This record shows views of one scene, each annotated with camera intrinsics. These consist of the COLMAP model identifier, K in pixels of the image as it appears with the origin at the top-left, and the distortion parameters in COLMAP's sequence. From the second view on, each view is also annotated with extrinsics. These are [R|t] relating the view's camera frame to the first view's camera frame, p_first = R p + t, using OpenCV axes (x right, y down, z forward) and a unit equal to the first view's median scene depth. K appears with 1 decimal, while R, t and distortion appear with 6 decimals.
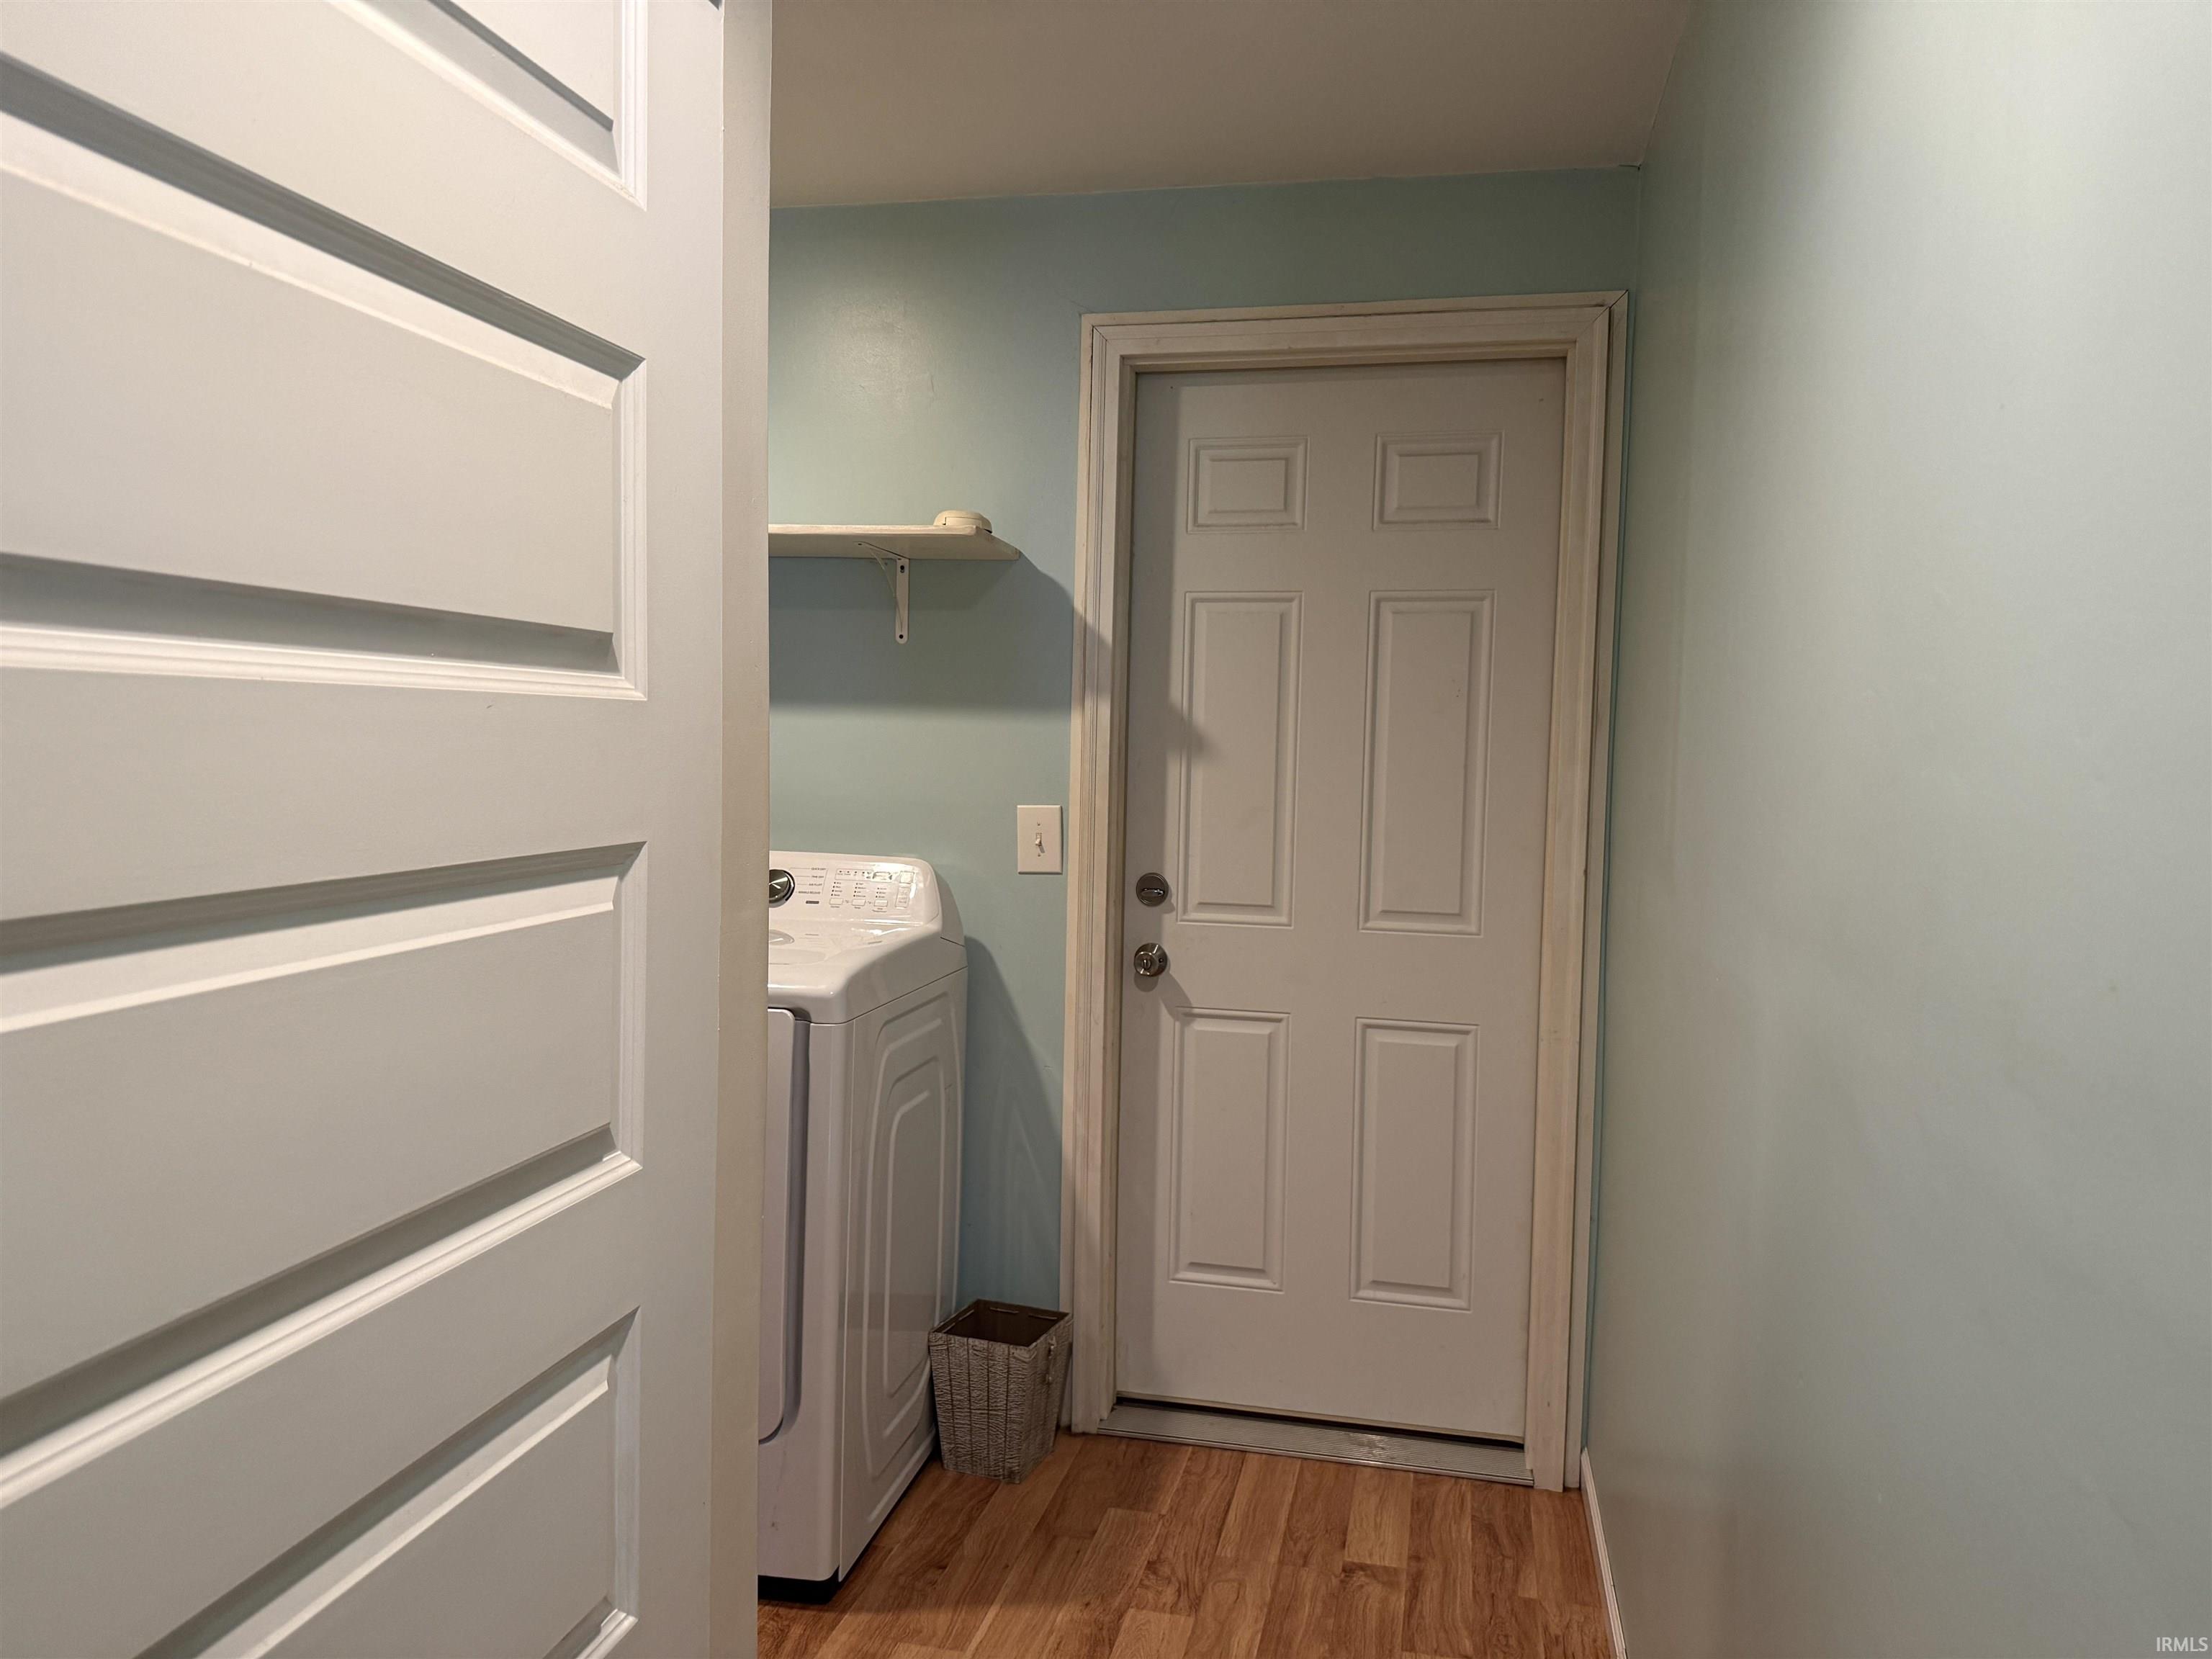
lens RADIAL K [[1553.7, 0, 1105.4], [0, 1553.7, 826.7], [0, 0, 1]] dist [0.038966, -0.055904]
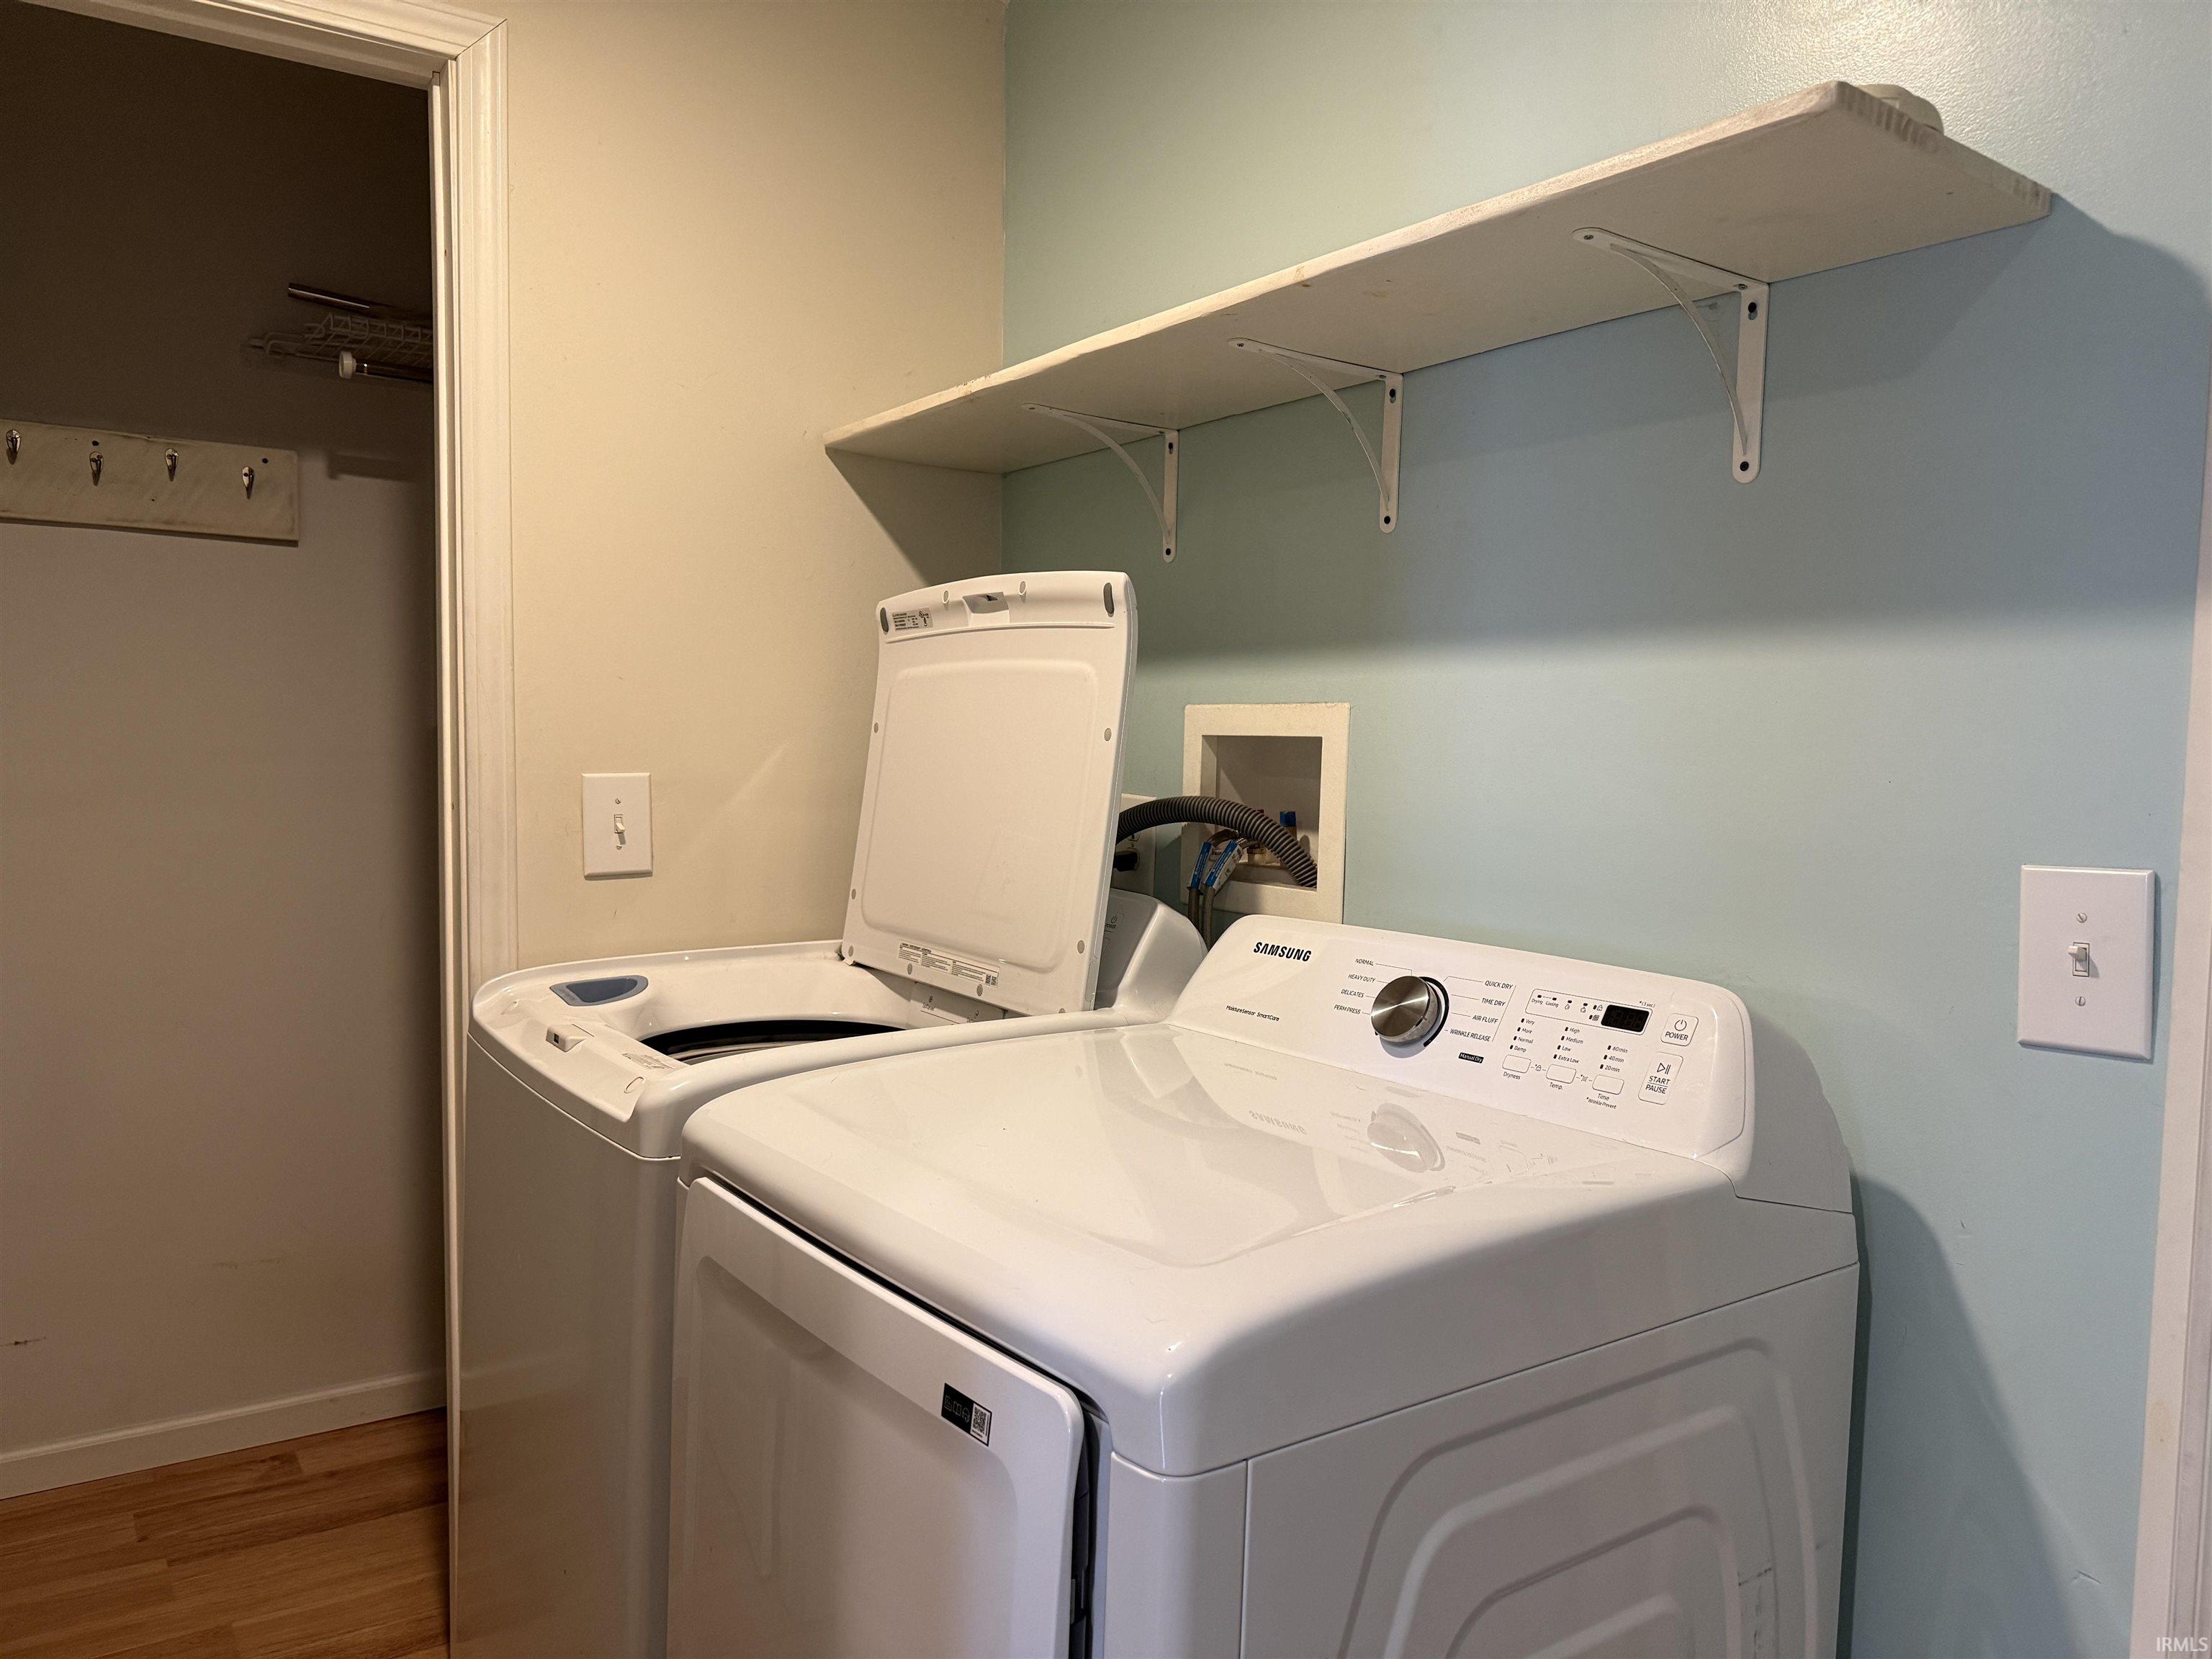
lens RADIAL K [[1553.7, 0, 1102.0], [0, 1553.7, 831.5], [0, 0, 1]] dist [0.038966, -0.055904]
pose [[0.738487, 0.031186, -0.673546, 0.035110], [-0.046143, 0.998925, -0.004340, -0.010189], [0.672687, 0.034285, 0.739133, 0.577556]]
